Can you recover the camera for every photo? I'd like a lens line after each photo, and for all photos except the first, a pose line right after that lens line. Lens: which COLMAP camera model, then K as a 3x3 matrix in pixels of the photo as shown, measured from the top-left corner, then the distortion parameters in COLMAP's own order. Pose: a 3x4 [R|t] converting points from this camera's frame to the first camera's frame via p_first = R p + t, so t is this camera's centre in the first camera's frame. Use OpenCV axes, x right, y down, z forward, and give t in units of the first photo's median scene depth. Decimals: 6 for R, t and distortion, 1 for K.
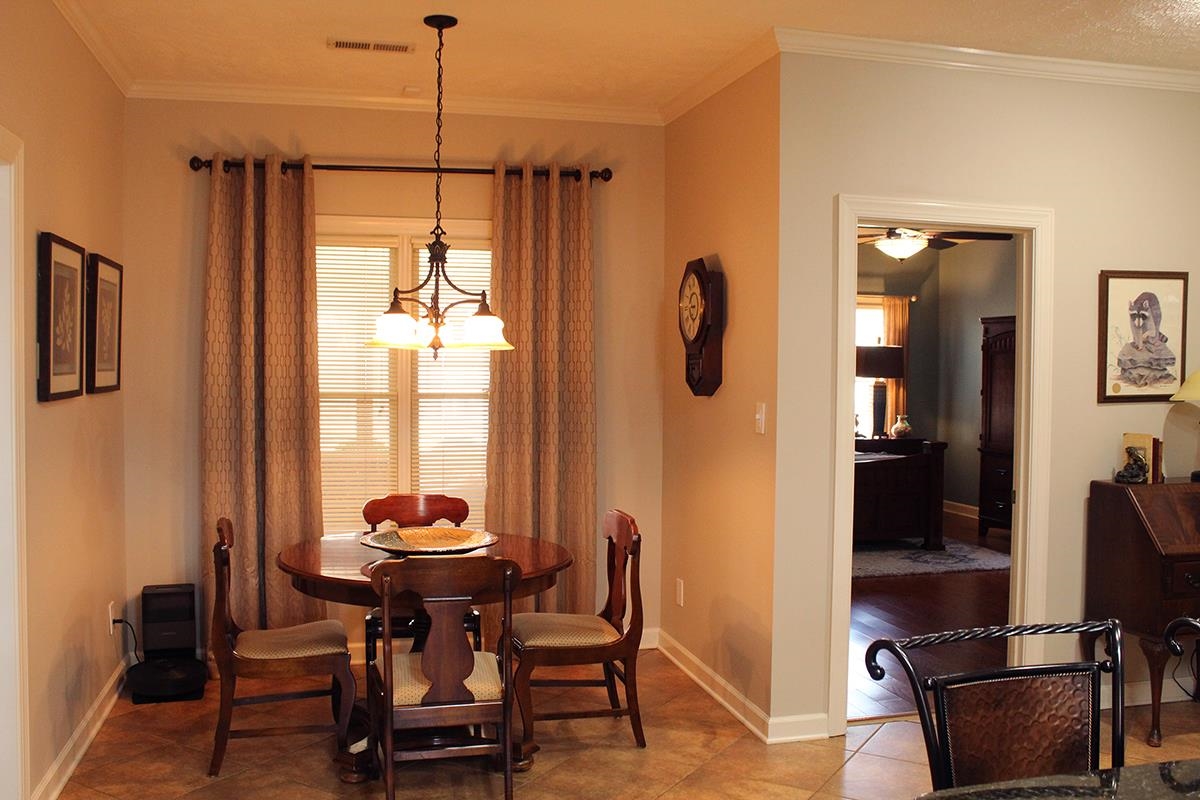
lens RADIAL K [[1110.7, 0, 605.5], [0, 1110.7, 396.8], [0, 0, 1]] dist [-0.135256, 0.107796]
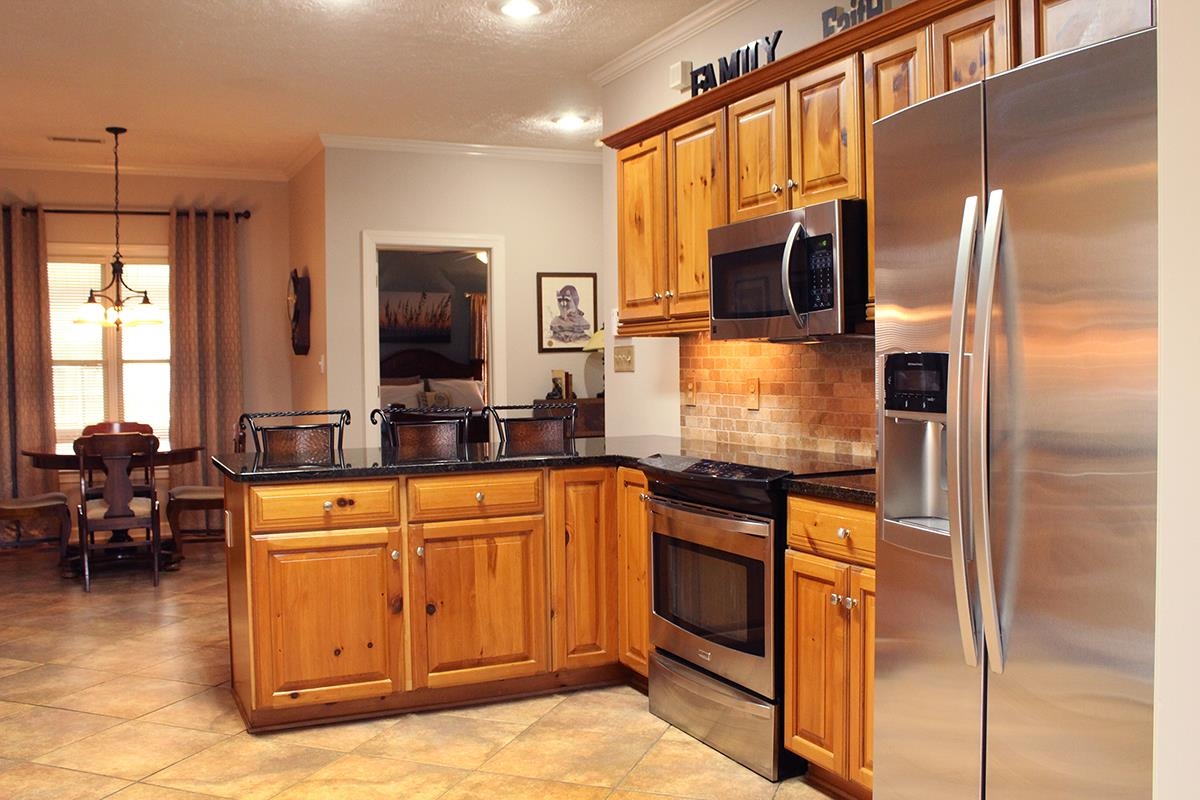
lens RADIAL K [[1110.7, 0, 605.2], [0, 1110.7, 405.4], [0, 0, 1]] dist [-0.135256, 0.107796]
pose [[0.982250, -0.025557, 0.185829, 0.226140], [0.025337, 0.999673, 0.003559, 0.078793], [-0.185859, 0.001213, 0.982576, -0.649598]]
